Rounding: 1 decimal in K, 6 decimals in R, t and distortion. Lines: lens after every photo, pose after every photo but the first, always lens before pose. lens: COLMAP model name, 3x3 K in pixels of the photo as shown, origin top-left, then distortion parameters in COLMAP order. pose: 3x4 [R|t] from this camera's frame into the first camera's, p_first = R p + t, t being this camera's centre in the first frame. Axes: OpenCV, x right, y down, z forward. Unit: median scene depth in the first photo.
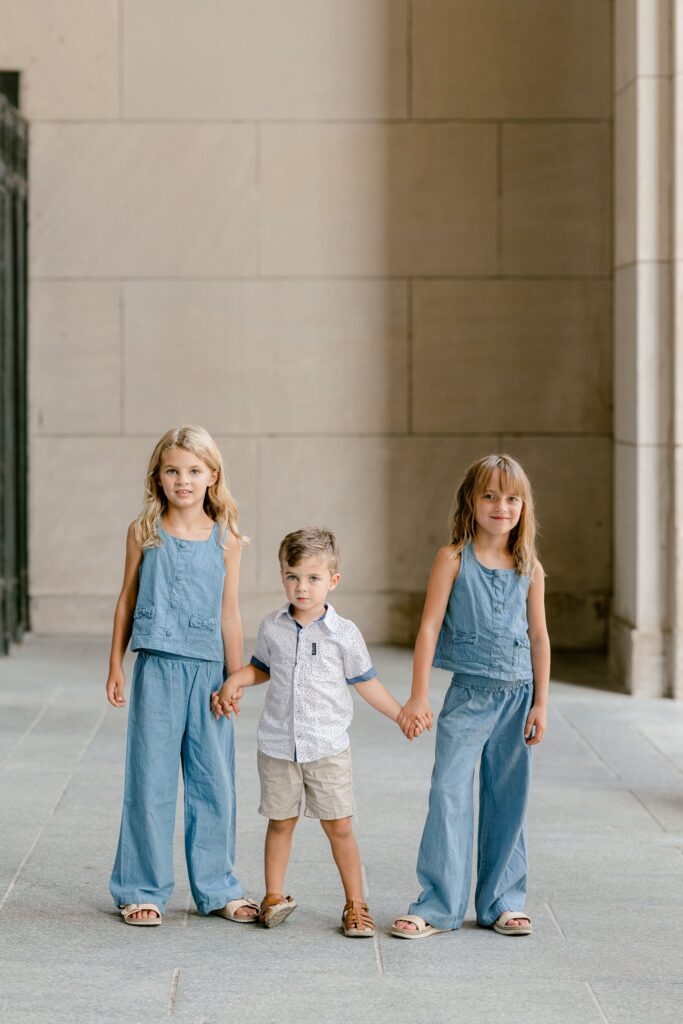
lens RADIAL K [[3902.4, 0, 313.3], [0, 3902.4, 510.3], [0, 0, 1]] dist [-0.124382, 2.030848]
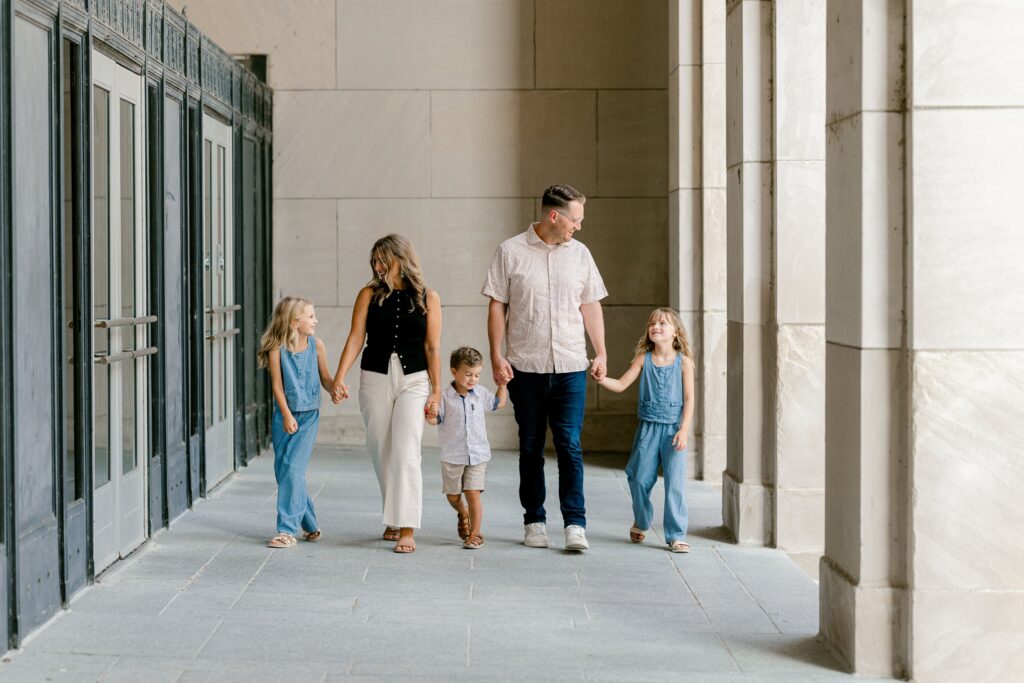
lens RADIAL K [[3323.9, 0, 512.0], [0, 3323.9, 341.5], [0, 0, 1]] dist [0.262730, -1.380050]
pose [[0.999999, -0.001425, -0.000740, 0.017084], [0.001417, 0.999936, -0.011190, 0.008001], [0.000756, 0.011189, 0.999937, -0.242013]]
